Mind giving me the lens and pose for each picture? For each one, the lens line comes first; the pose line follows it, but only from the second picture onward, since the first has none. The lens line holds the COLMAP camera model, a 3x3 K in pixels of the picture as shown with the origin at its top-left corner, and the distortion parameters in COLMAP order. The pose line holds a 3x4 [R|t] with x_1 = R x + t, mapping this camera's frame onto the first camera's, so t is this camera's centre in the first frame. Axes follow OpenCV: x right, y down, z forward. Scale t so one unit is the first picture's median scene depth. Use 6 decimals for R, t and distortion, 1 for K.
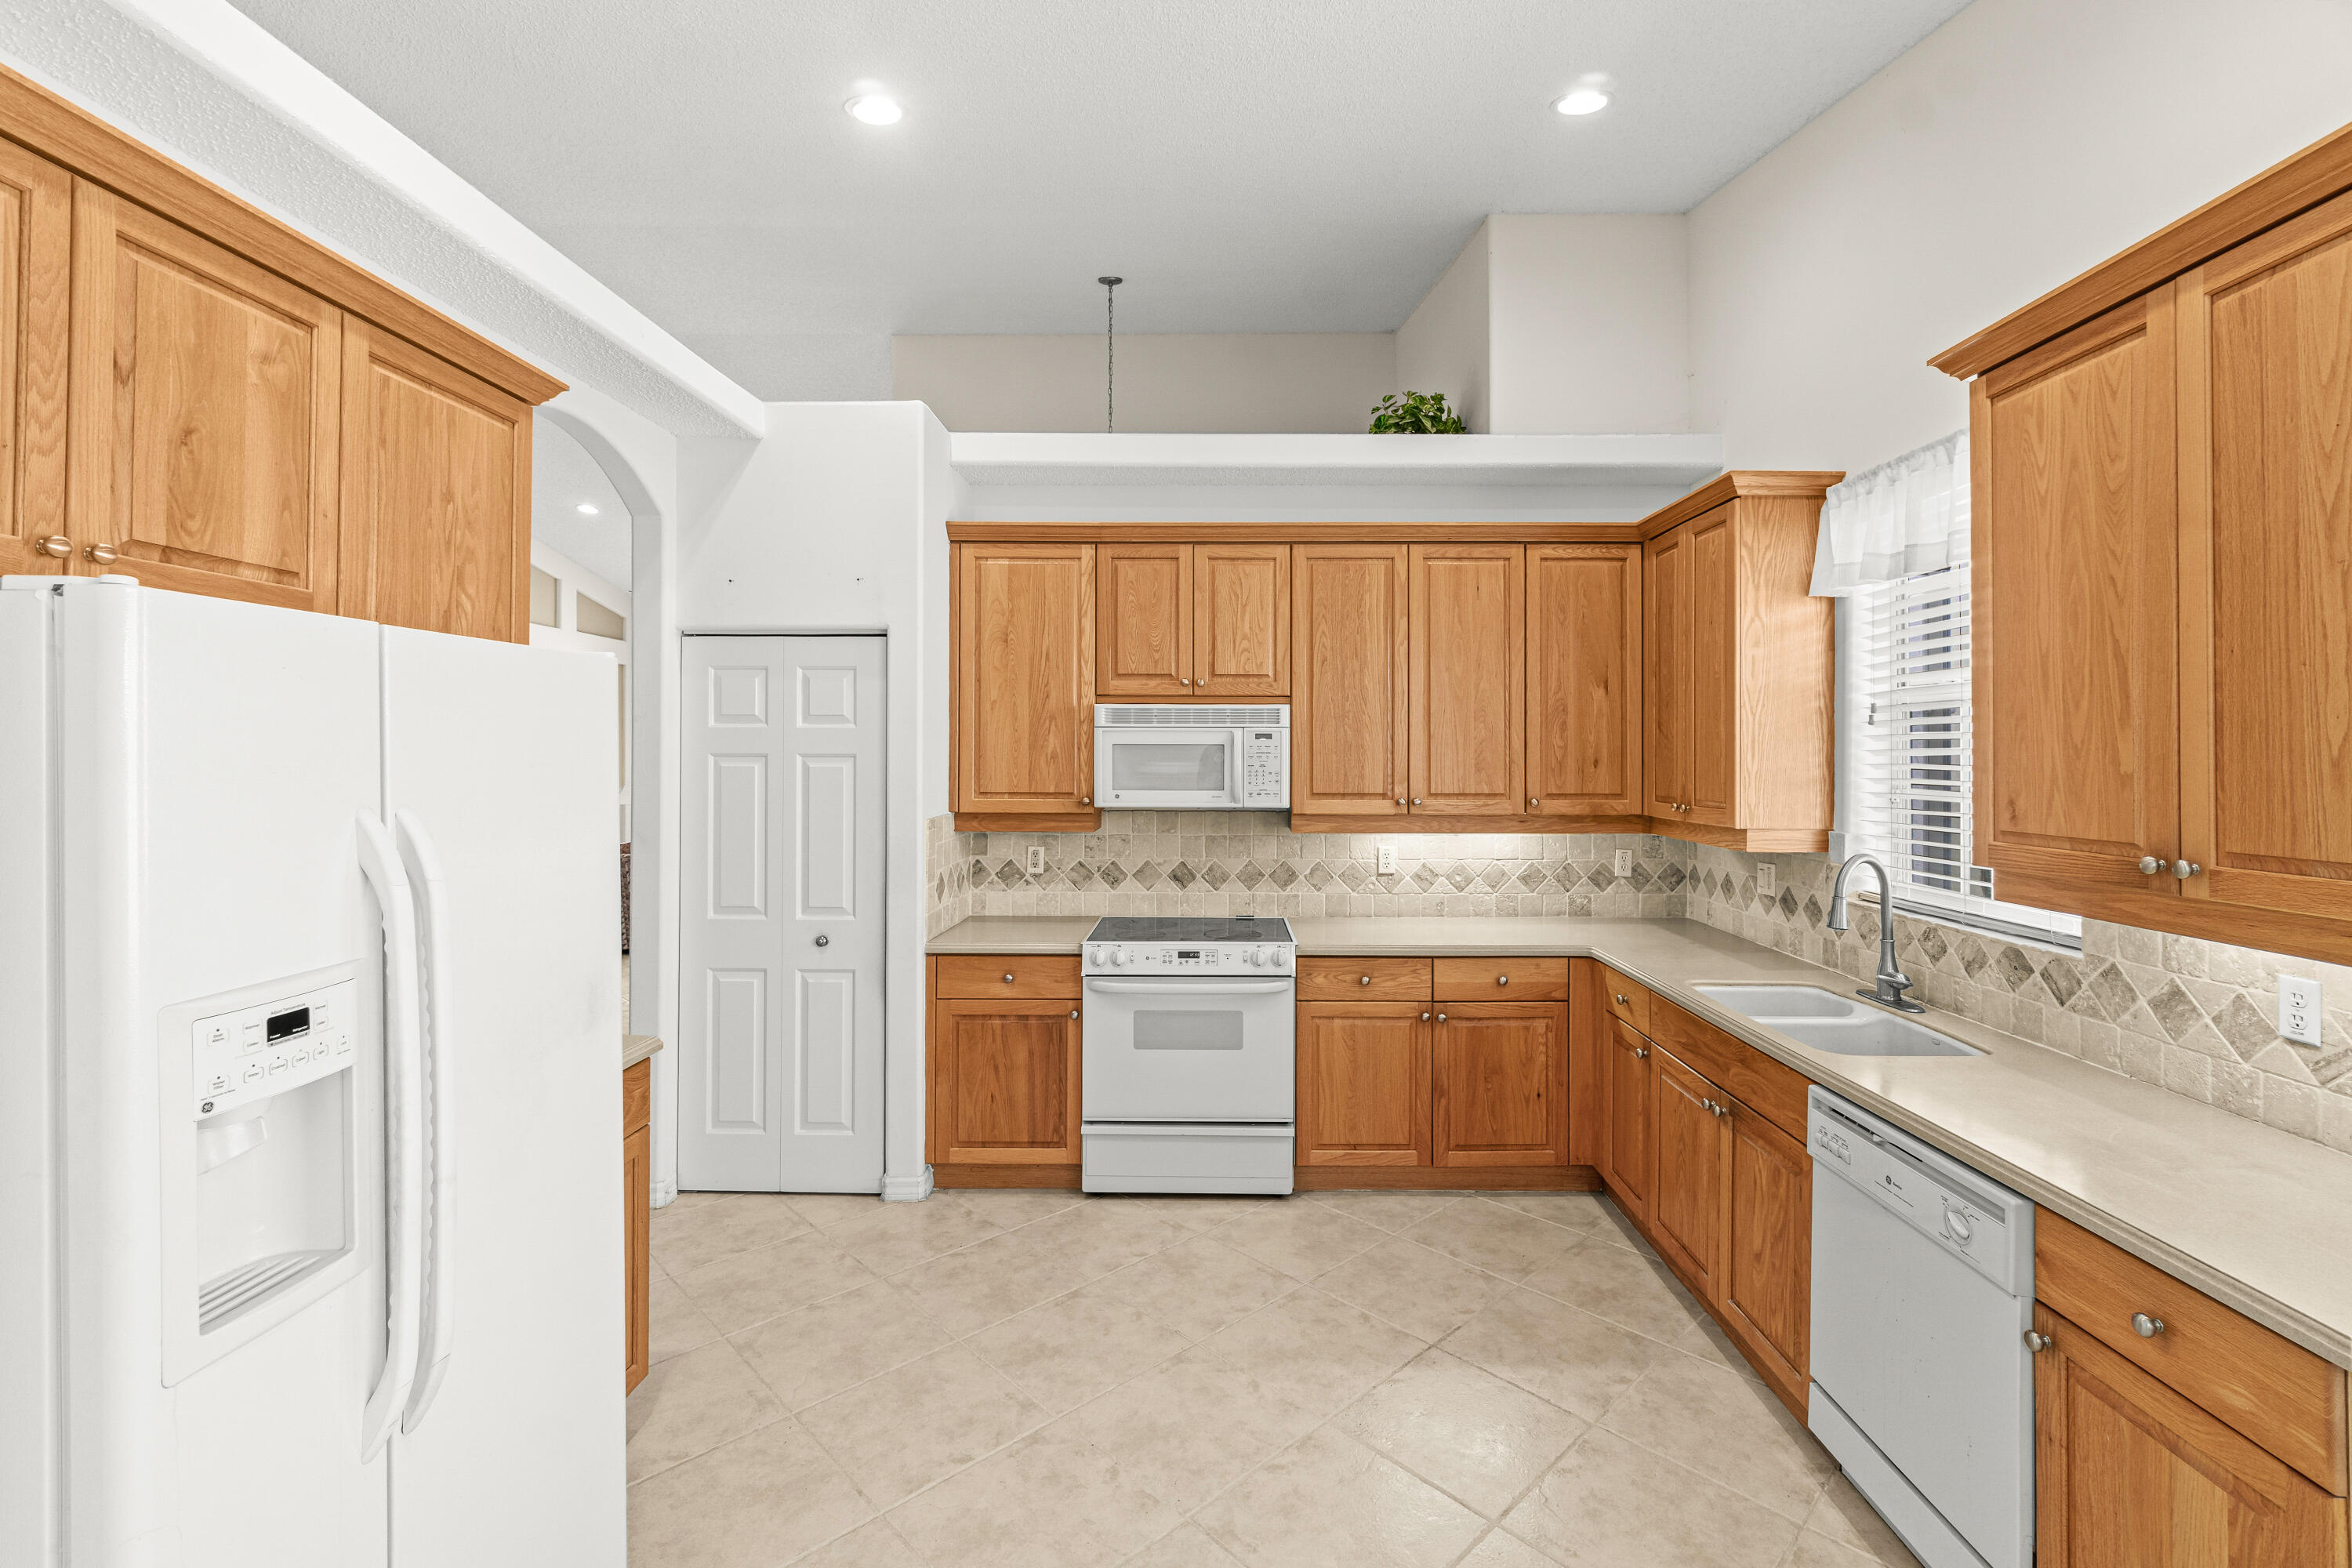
lens RADIAL K [[1019.9, 0, 1211.2], [0, 1019.9, 749.1], [0, 0, 1]] dist [-0.005140, 0.001225]
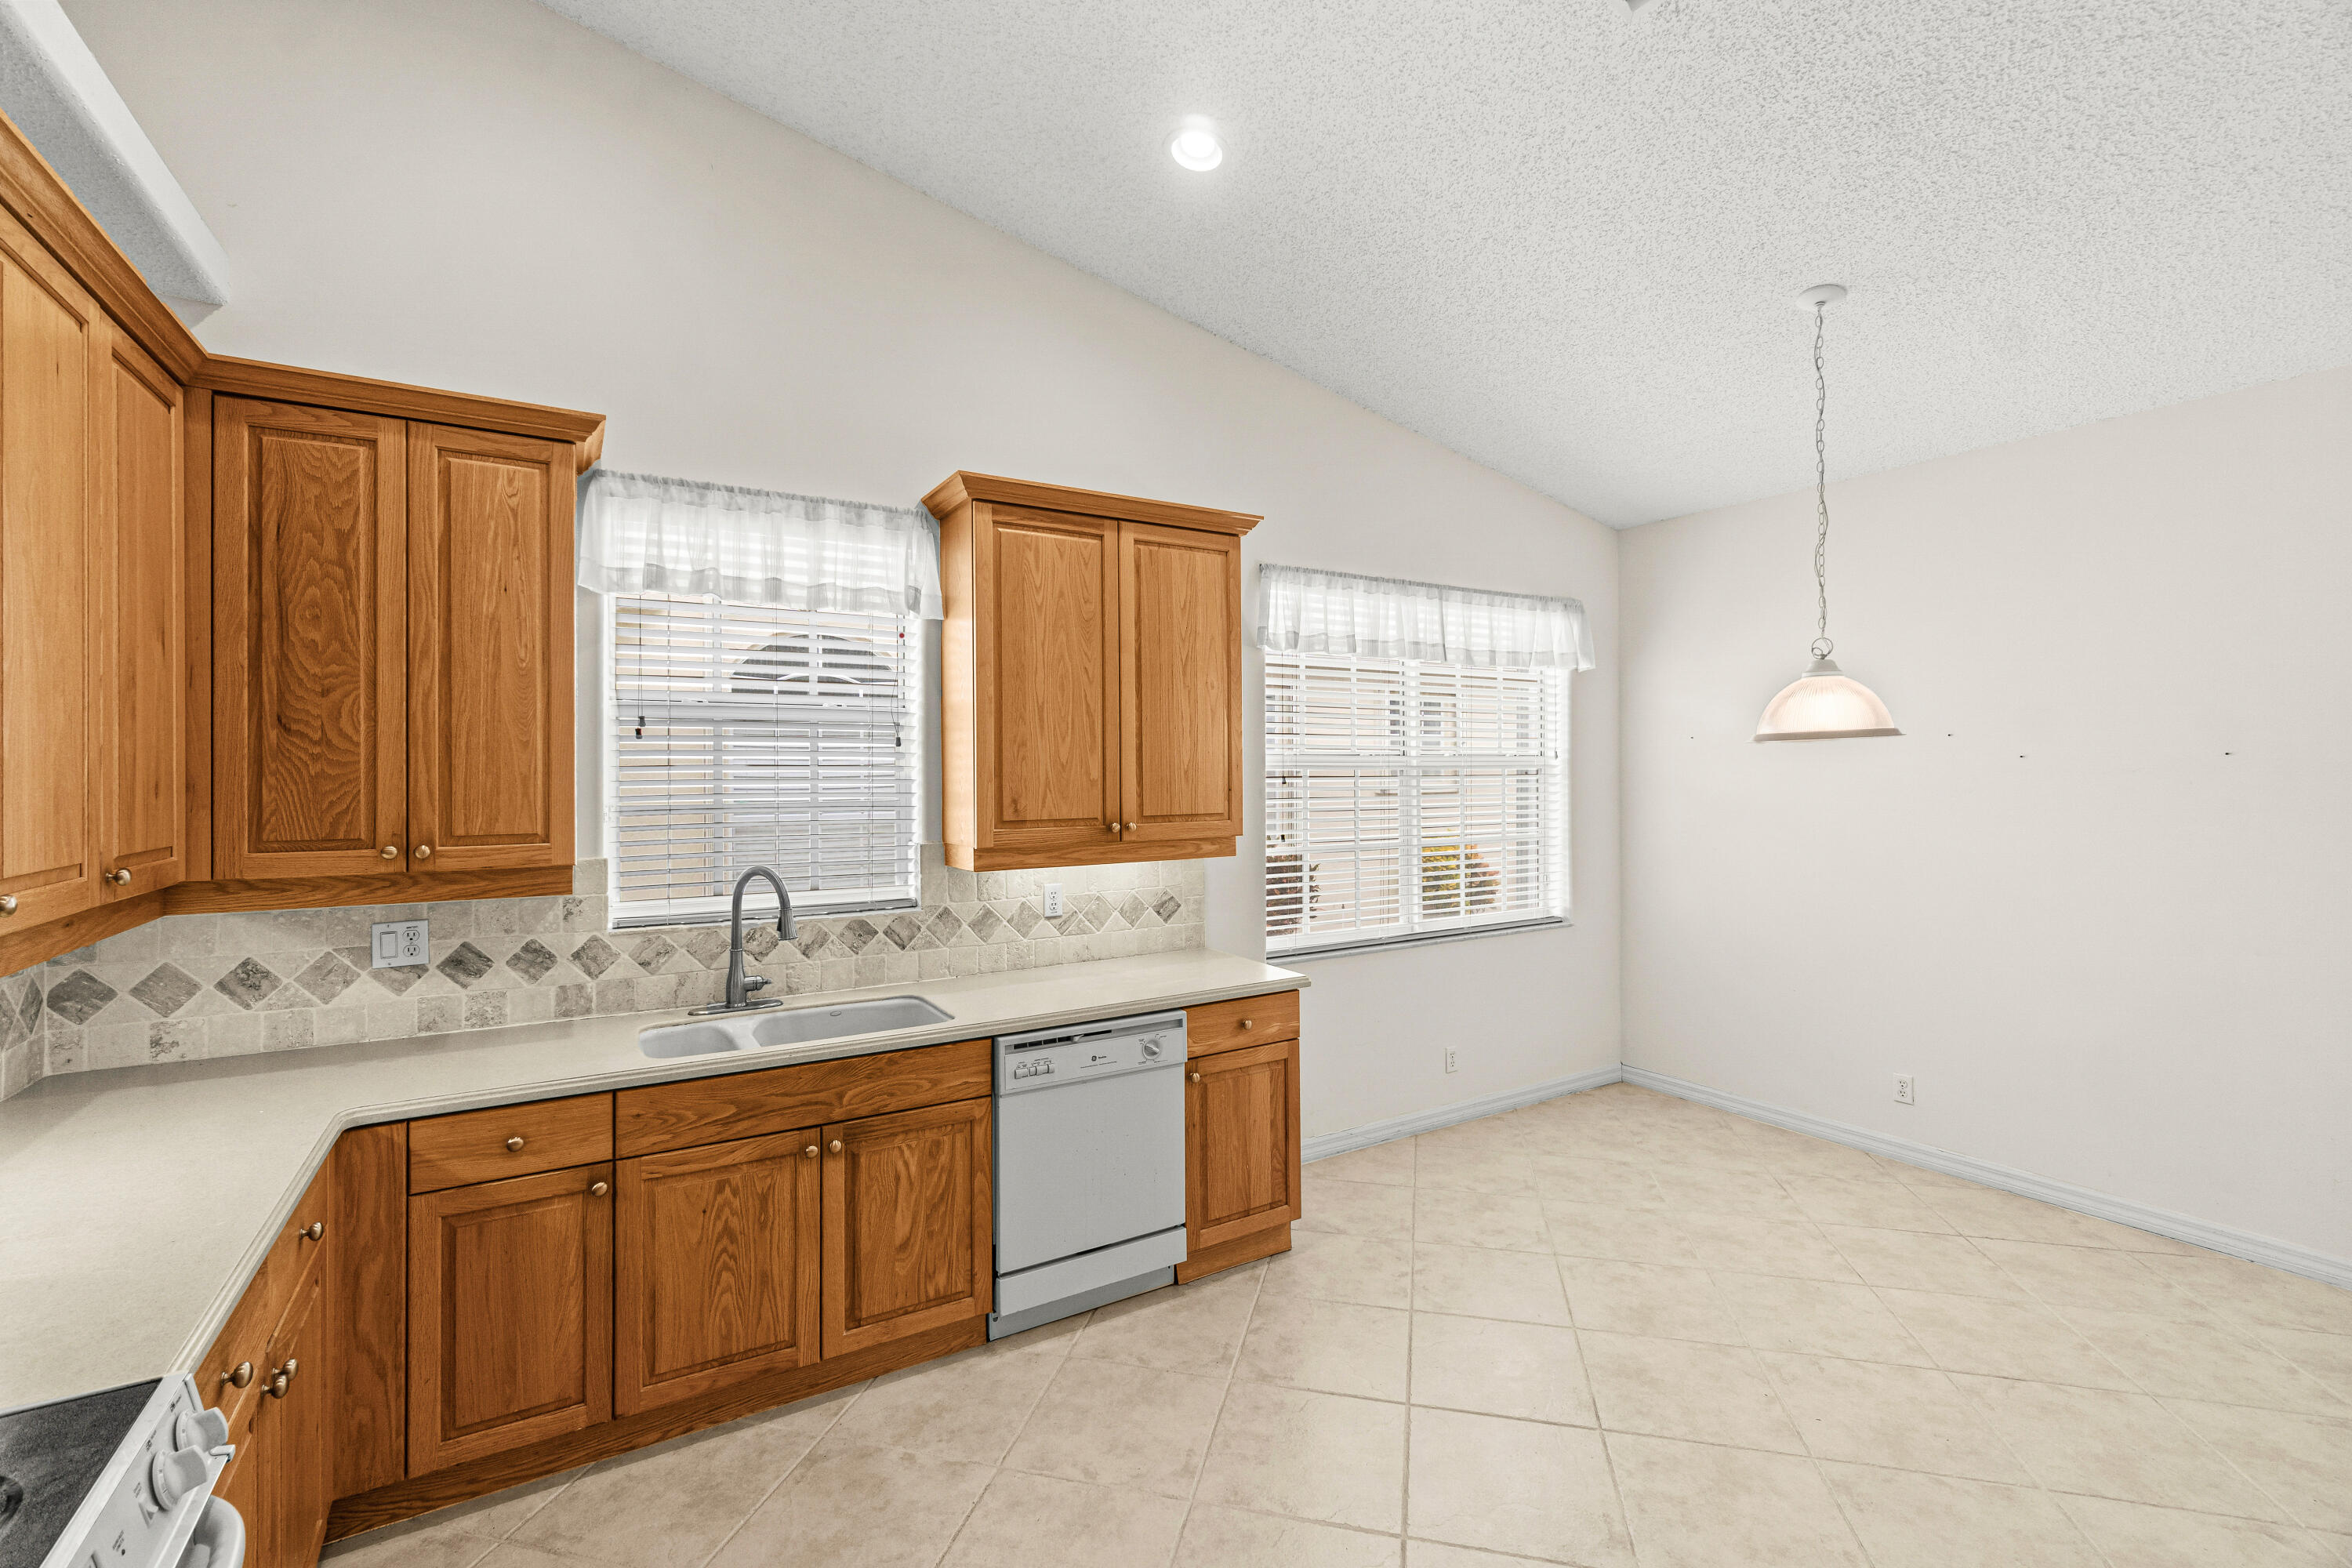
lens RADIAL K [[1019.9, 0, 1178.9], [0, 1019.9, 768.4], [0, 0, 1]] dist [-0.005140, 0.001225]
pose [[-0.530708, 0.001920, 0.847552, -0.589711], [-0.002331, 0.999990, -0.003725, 0.009067], [-0.847551, -0.003953, -0.530699, 1.527285]]
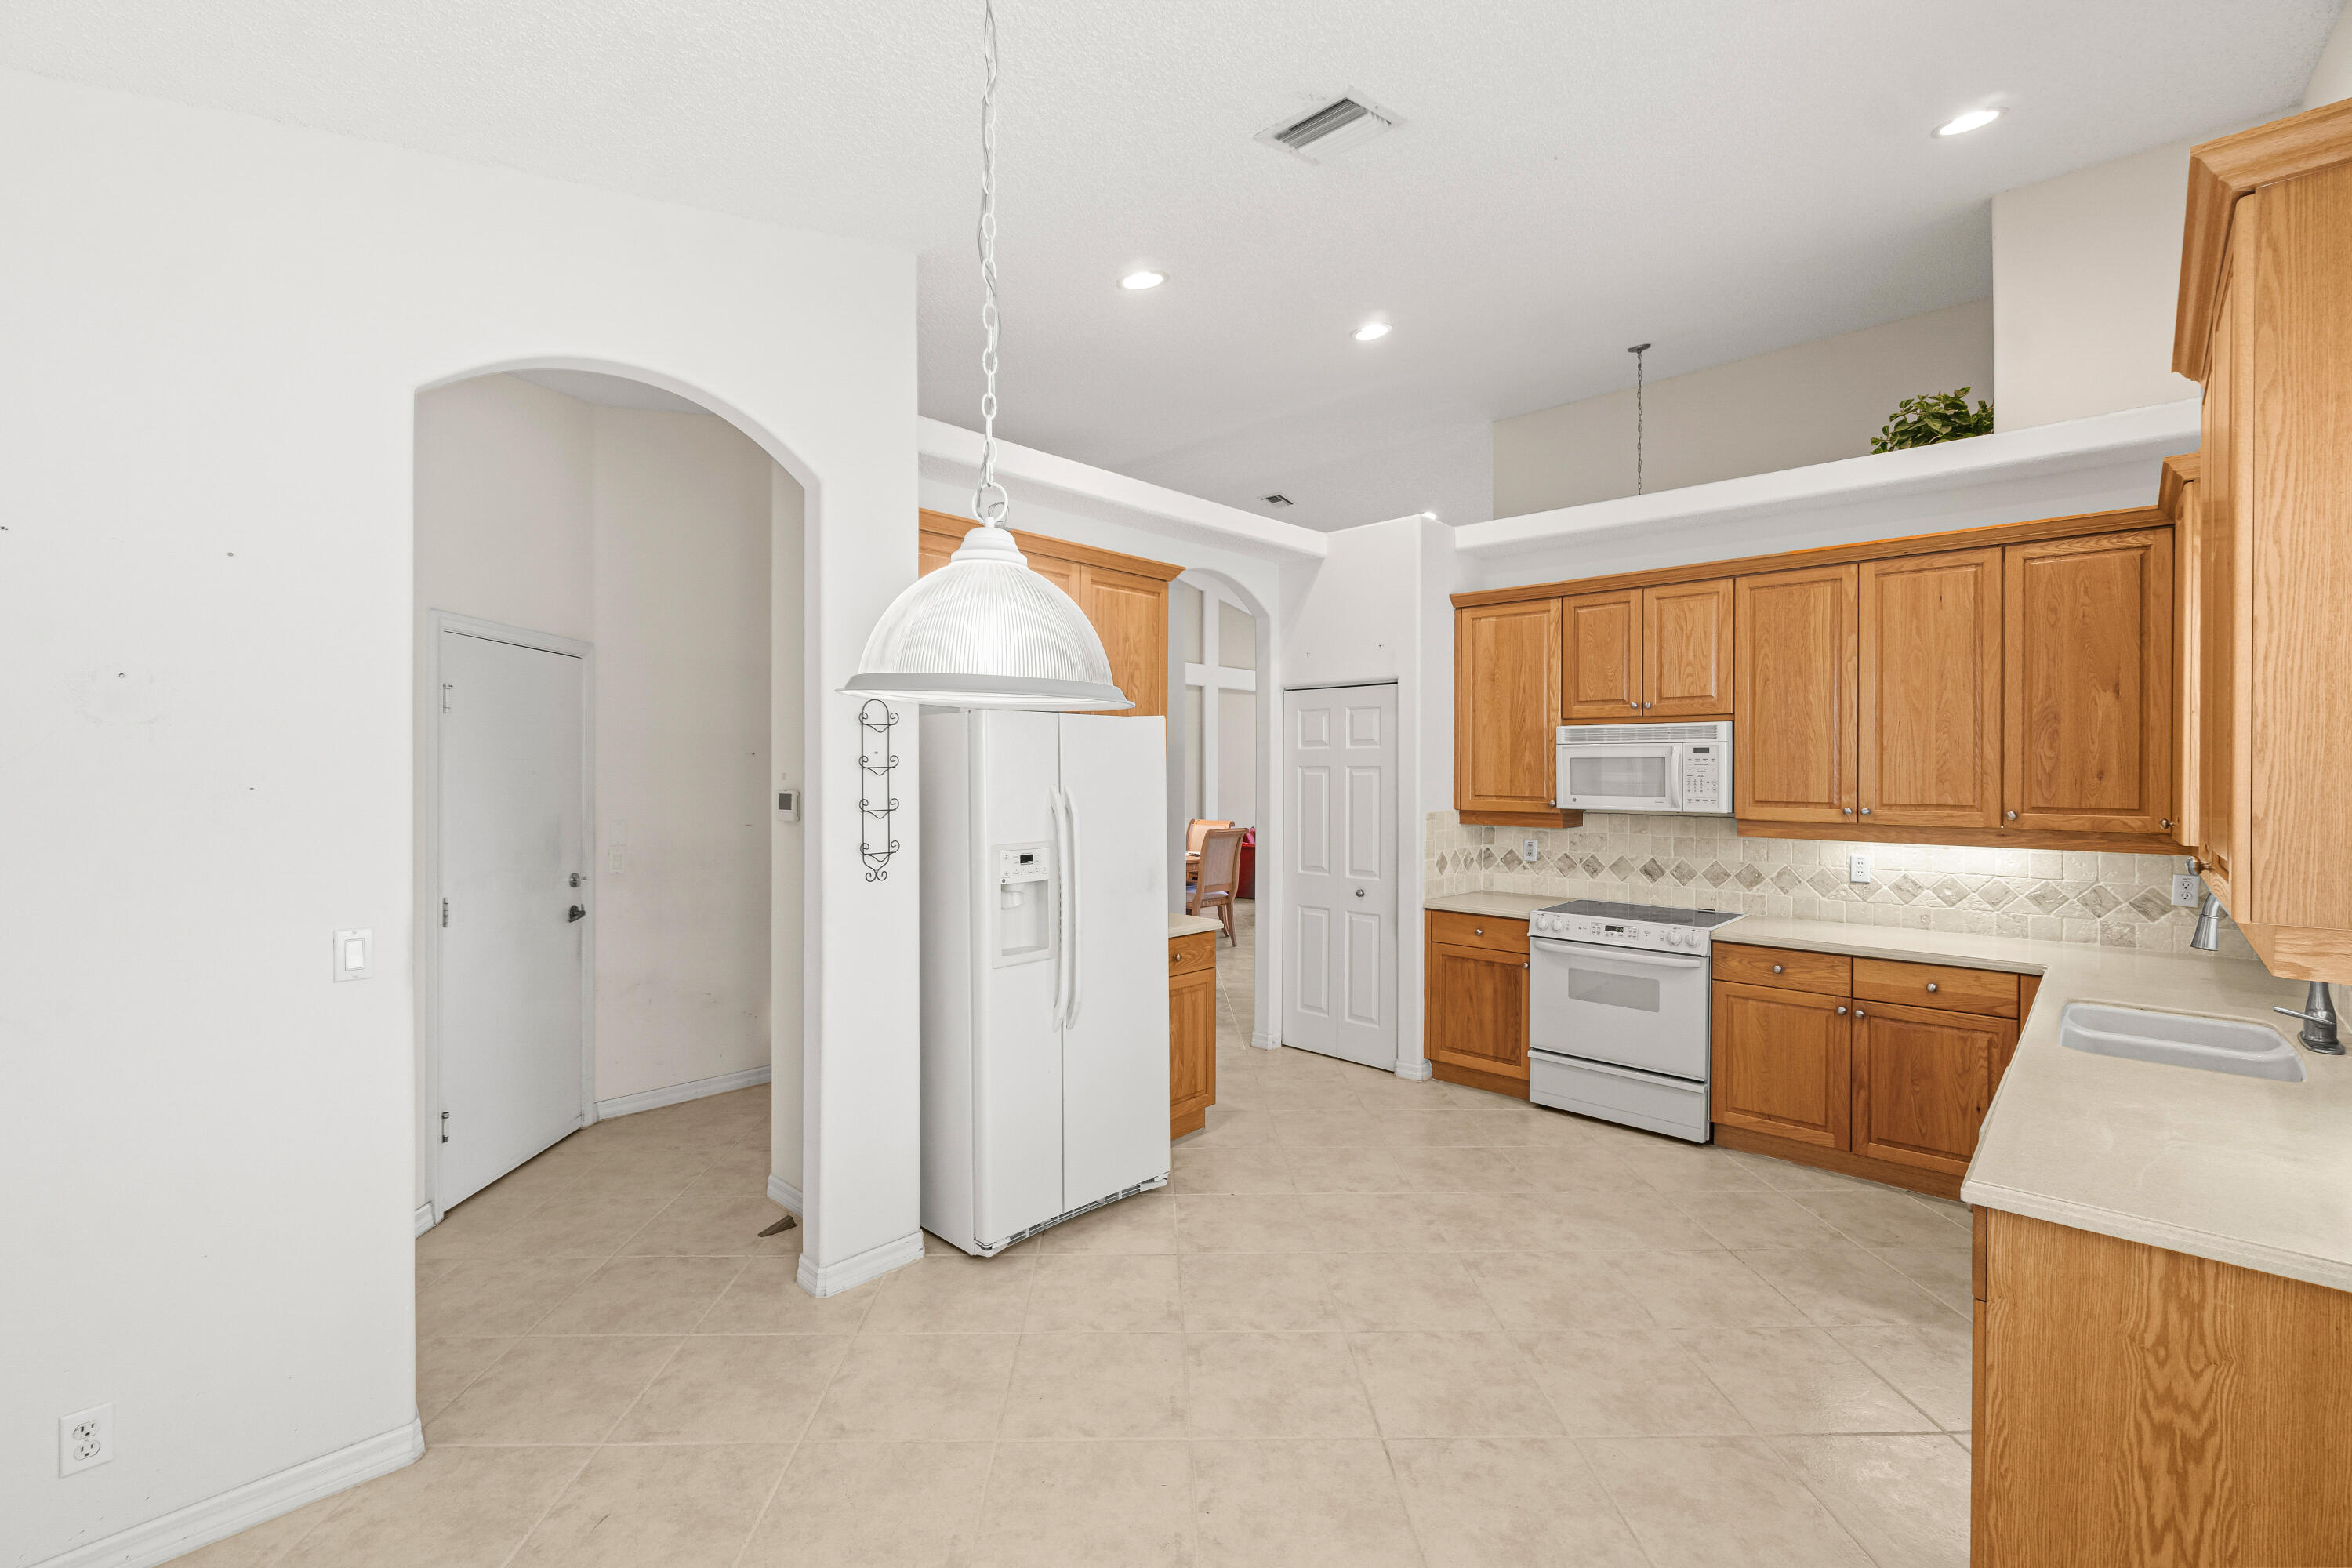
lens RADIAL K [[1019.9, 0, 1183.8], [0, 1019.9, 778.3], [0, 0, 1]] dist [-0.005140, 0.001225]
pose [[0.731869, 0.005678, -0.681422, 0.426447], [0.002327, 0.999939, 0.010831, 0.005738], [0.681442, -0.009512, 0.731811, -0.246623]]
